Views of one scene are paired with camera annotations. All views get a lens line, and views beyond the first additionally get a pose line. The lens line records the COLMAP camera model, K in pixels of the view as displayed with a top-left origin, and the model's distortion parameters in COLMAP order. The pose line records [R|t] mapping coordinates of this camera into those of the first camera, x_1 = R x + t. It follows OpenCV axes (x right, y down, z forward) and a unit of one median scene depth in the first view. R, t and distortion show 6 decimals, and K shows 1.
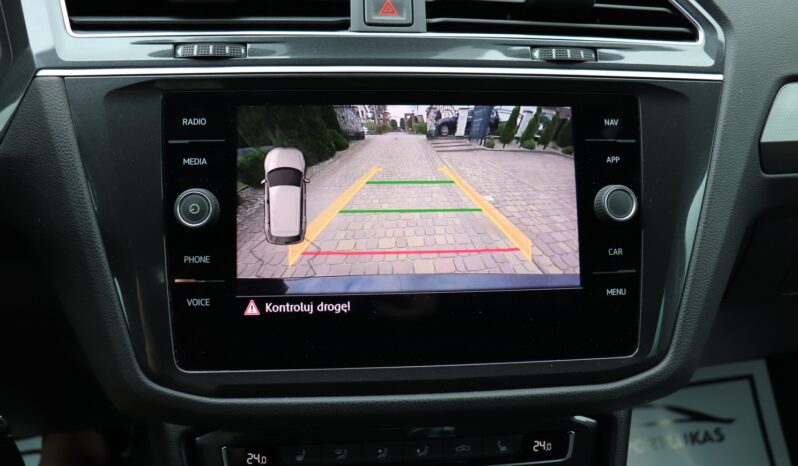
lens RADIAL K [[662.4, 0, 393.9], [0, 662.4, 223.4], [0, 0, 1]] dist [-0.175534, 0.138052]
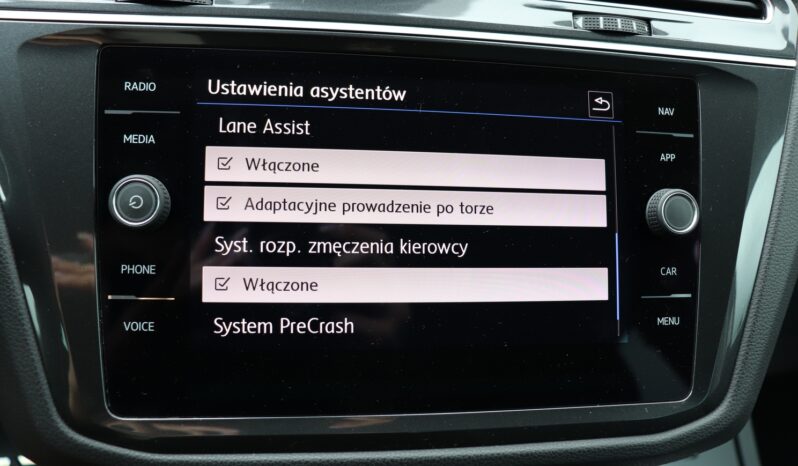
lens RADIAL K [[662.4, 0, 393.5], [0, 662.4, 227.6], [0, 0, 1]] dist [-0.175534, 0.138052]
pose [[0.997224, 0.029654, 0.068297, -0.057150], [-0.030686, 0.999429, 0.014116, -0.011637], [-0.067839, -0.016173, 0.997565, 0.222850]]
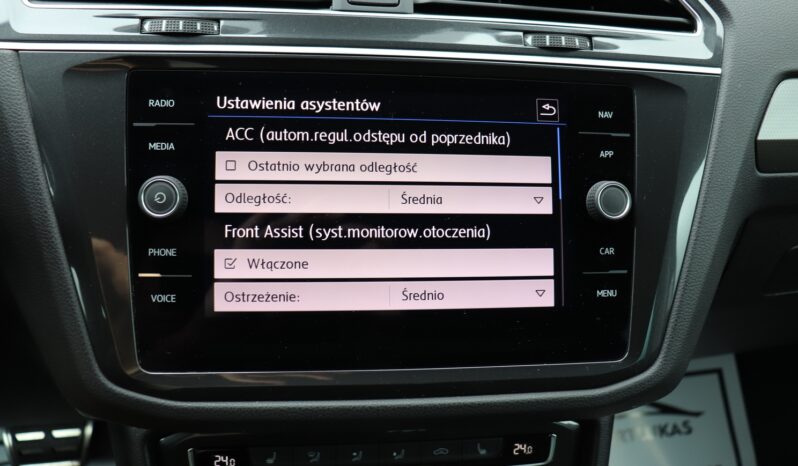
lens RADIAL K [[662.4, 0, 393.2], [0, 662.4, 226.3], [0, 0, 1]] dist [-0.175534, 0.138052]
pose [[0.998877, 0.018458, 0.043637, -0.014323], [-0.019594, 0.999476, 0.025756, -0.011096], [-0.043139, -0.026582, 0.998715, 0.061094]]
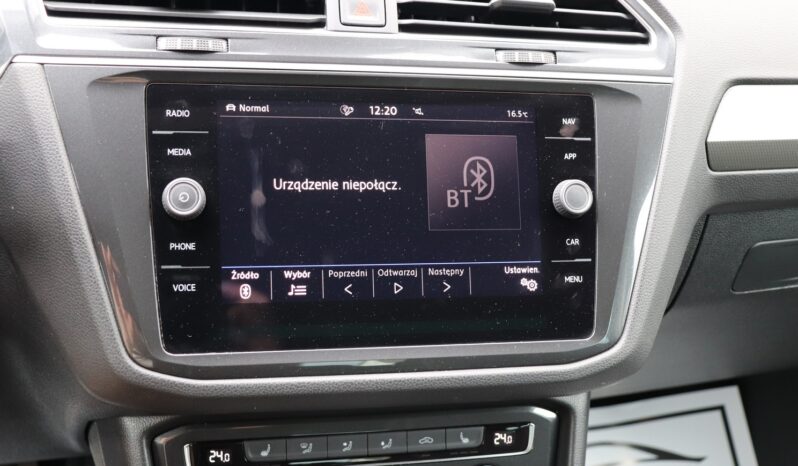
lens RADIAL K [[865.2, 0, 390.1], [0, 865.2, 225.5], [0, 0, 1]] dist [-0.065036, 0.000000]
pose [[0.991609, 0.005088, 0.129171, -0.142931], [-0.002550, 0.999801, -0.019800, 0.045400], [-0.129246, 0.019305, 0.991425, -0.376782]]
